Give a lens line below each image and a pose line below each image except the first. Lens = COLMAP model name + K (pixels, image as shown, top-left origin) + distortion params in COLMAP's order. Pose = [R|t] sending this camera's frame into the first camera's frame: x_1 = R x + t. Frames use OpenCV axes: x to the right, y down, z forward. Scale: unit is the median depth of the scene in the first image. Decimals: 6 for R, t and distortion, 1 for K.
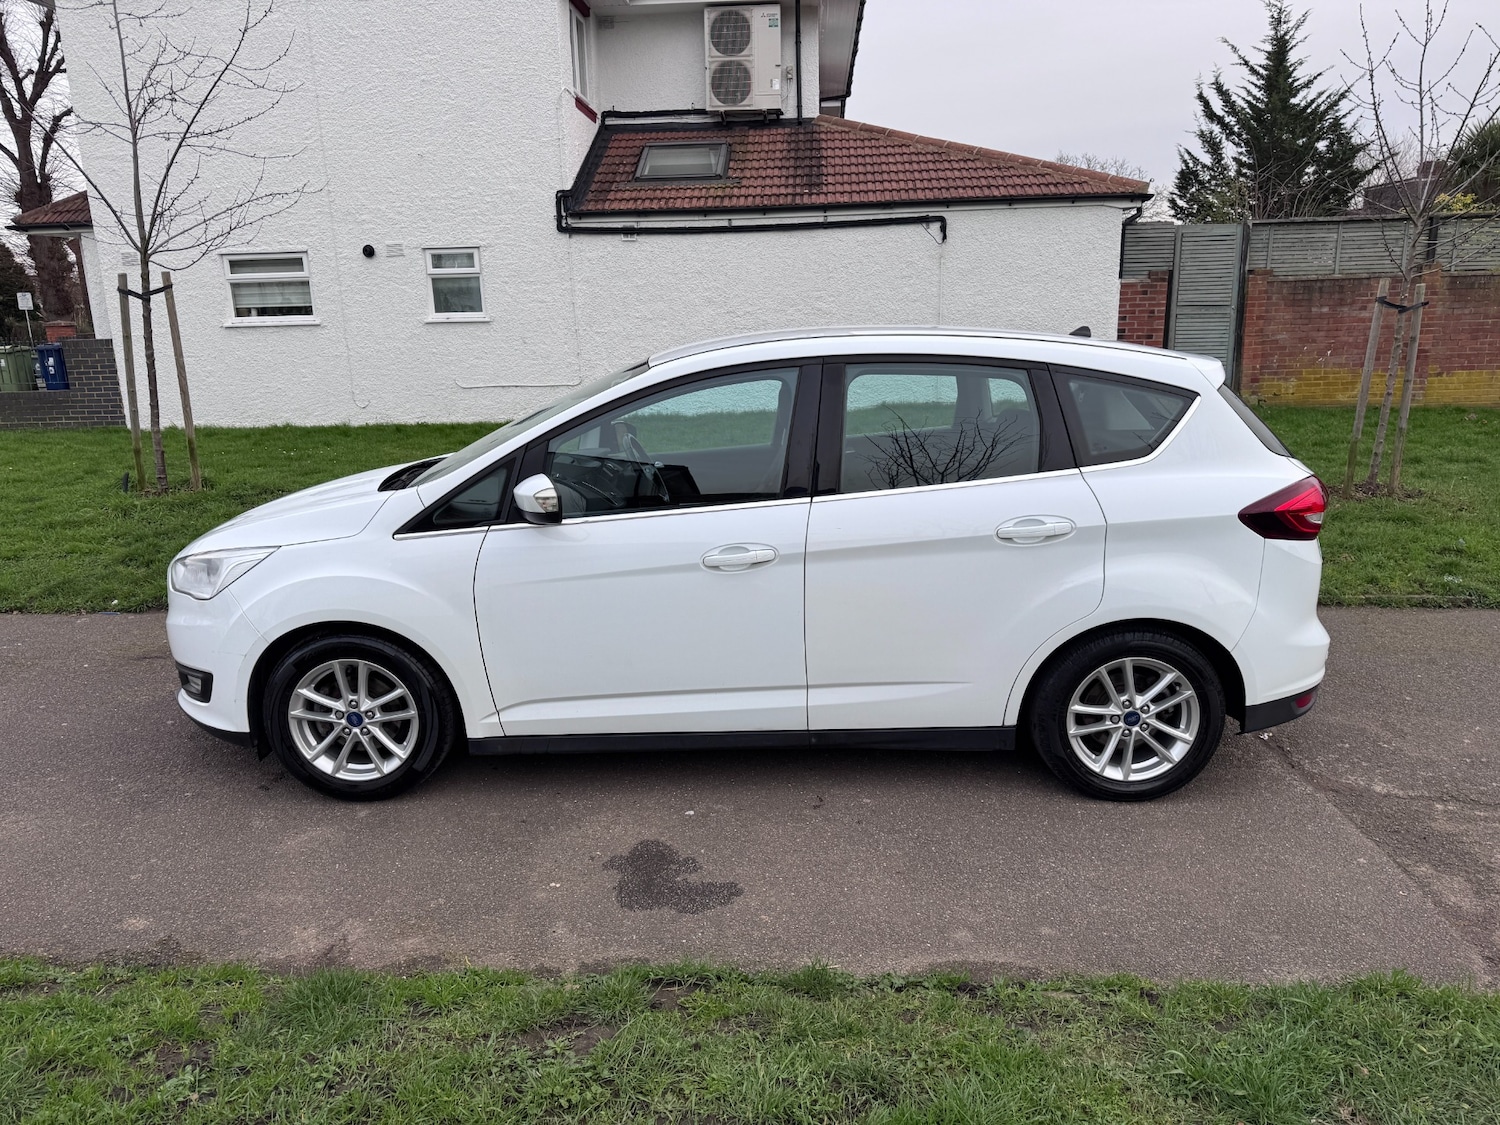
lens RADIAL K [[1070.0, 0, 750.8], [0, 1070.0, 569.8], [0, 0, 1]] dist [0.000282, -0.007833]
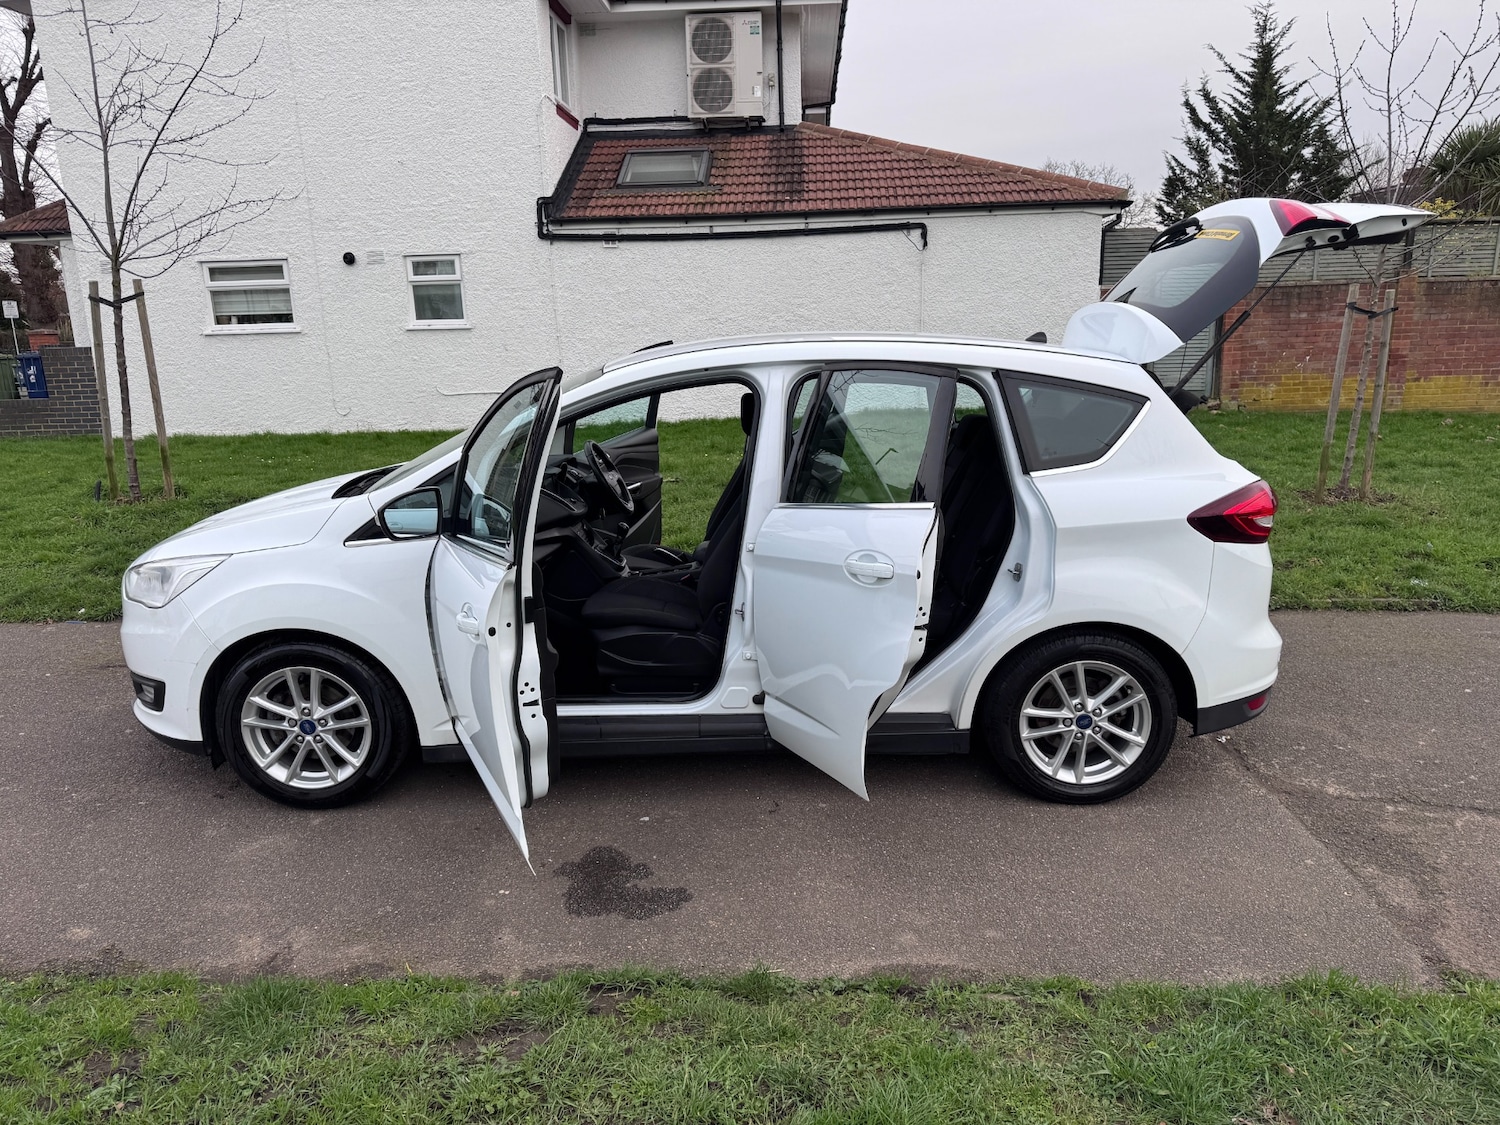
lens RADIAL K [[1071.5, 0, 755.6], [0, 1071.5, 572.9], [0, 0, 1]] dist [0.000906, -0.009538]
pose [[0.999942, -0.004233, 0.009917, 0.018606], [0.004269, 0.999984, -0.003669, 0.000753], [-0.009901, 0.003711, 0.999944, -0.001455]]
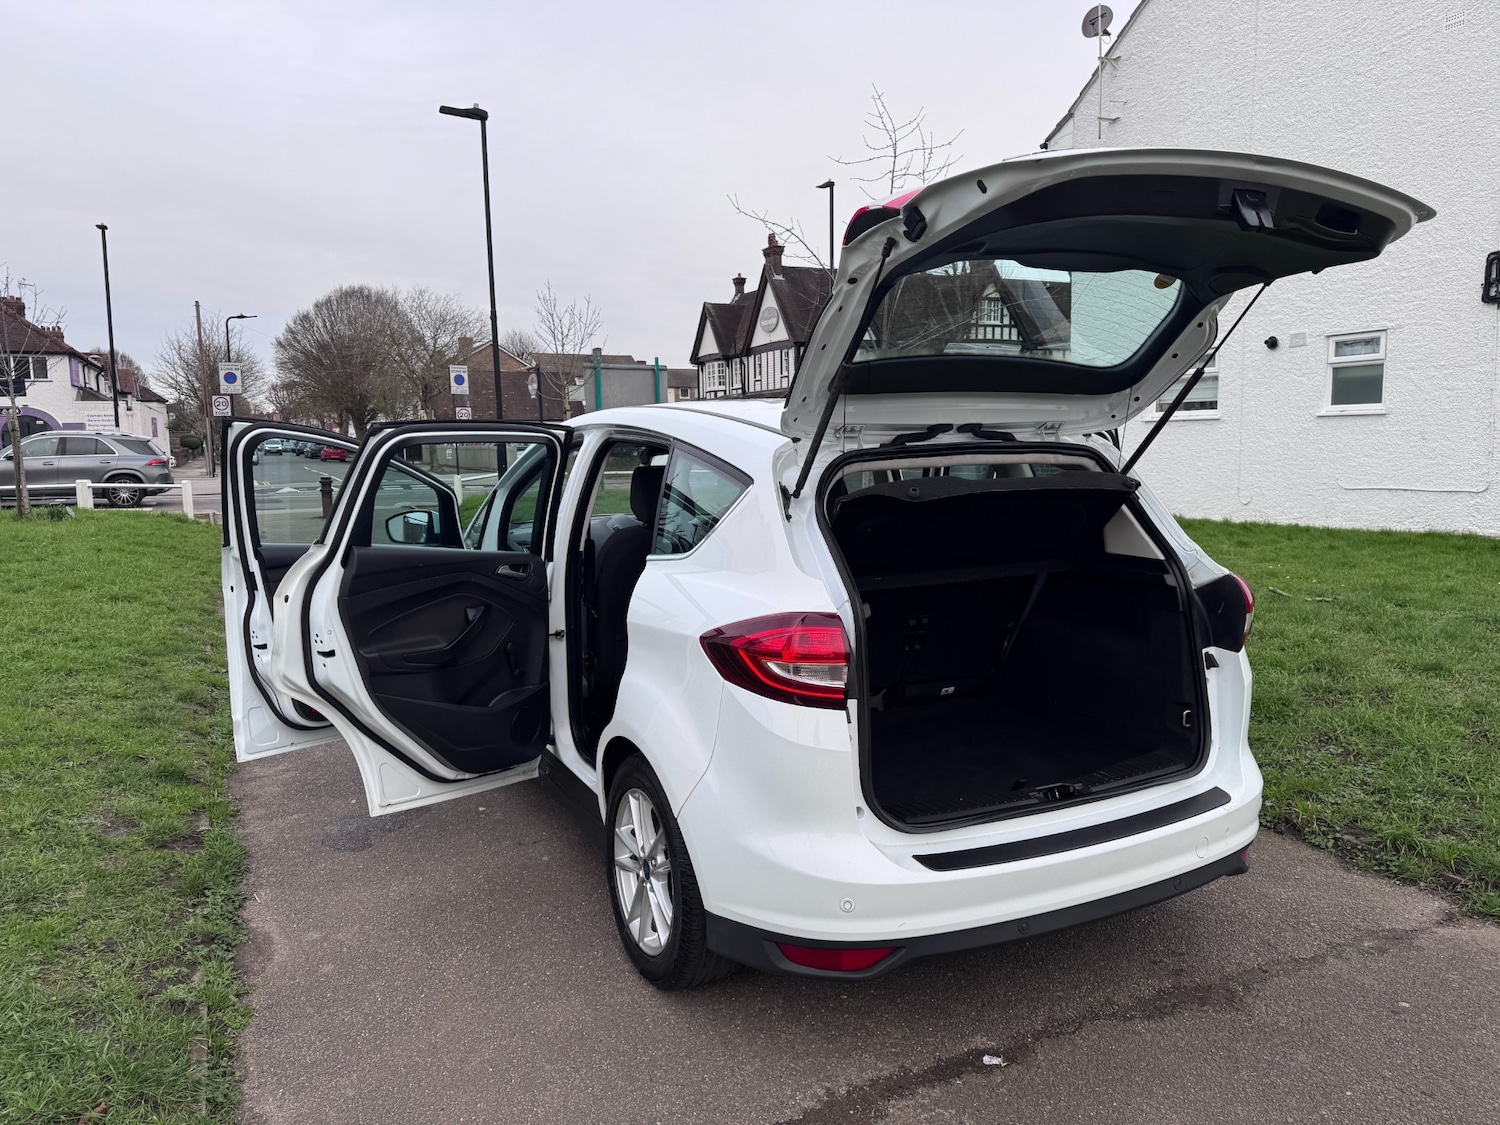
lens RADIAL K [[1070.0, 0, 750.8], [0, 1070.0, 569.8], [0, 0, 1]] dist [0.000282, -0.007833]
pose [[0.457801, 0.116897, -0.881336, 0.513970], [-0.197729, 0.979878, 0.027259, -0.057674], [0.866788, 0.161787, 0.471702, 0.310398]]
